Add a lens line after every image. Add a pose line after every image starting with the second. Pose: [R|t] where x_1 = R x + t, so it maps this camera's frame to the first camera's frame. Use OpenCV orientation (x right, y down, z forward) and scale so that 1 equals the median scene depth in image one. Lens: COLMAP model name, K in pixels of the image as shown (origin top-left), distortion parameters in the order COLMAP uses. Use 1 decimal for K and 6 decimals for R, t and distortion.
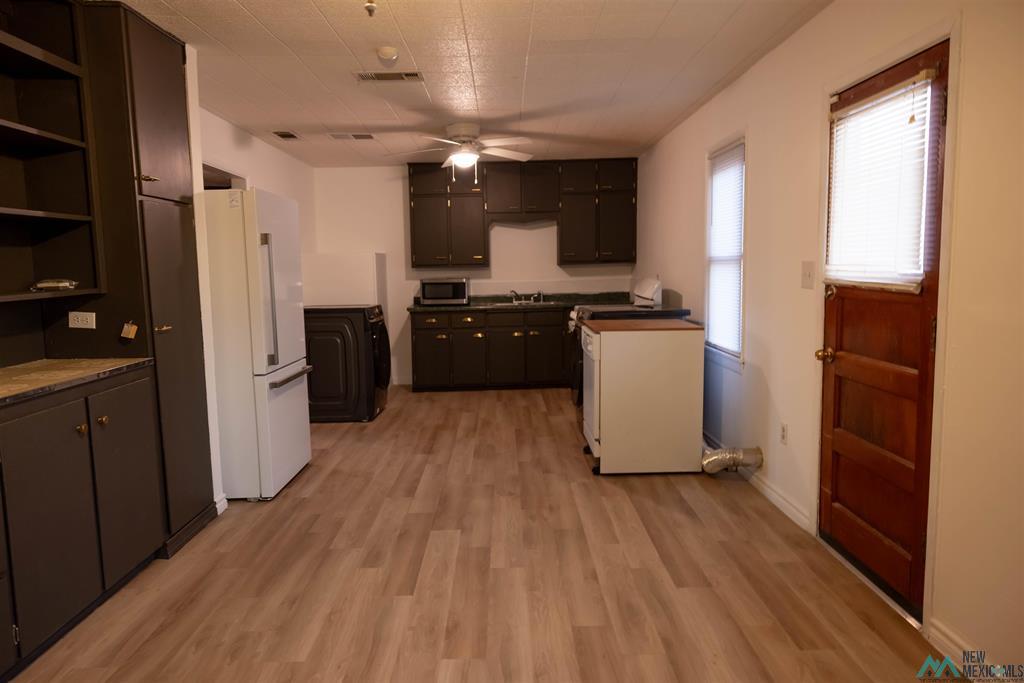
lens RADIAL K [[672.1, 0, 512.0], [0, 672.1, 341.5], [0, 0, 1]] dist [0.003583, 0.001999]
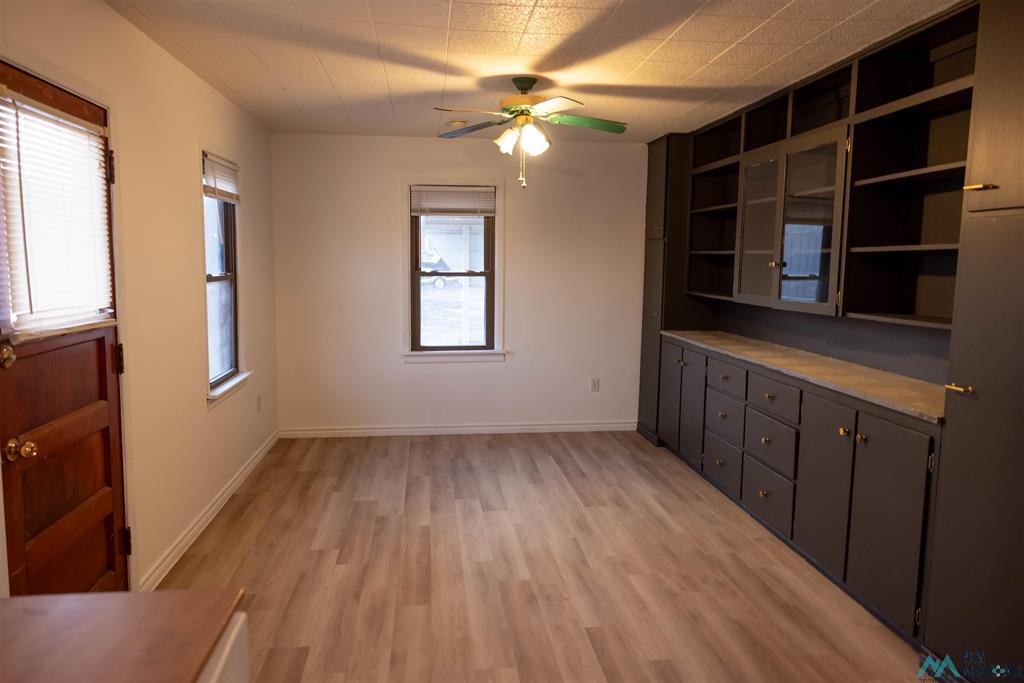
lens RADIAL K [[672.1, 0, 512.0], [0, 672.1, 341.5], [0, 0, 1]] dist [0.003583, 0.001999]
pose [[-0.994087, 0.018609, -0.106983, 0.058946], [-0.007008, 0.972159, 0.234215, -0.269309], [0.108363, 0.233580, -0.966280, 1.852934]]
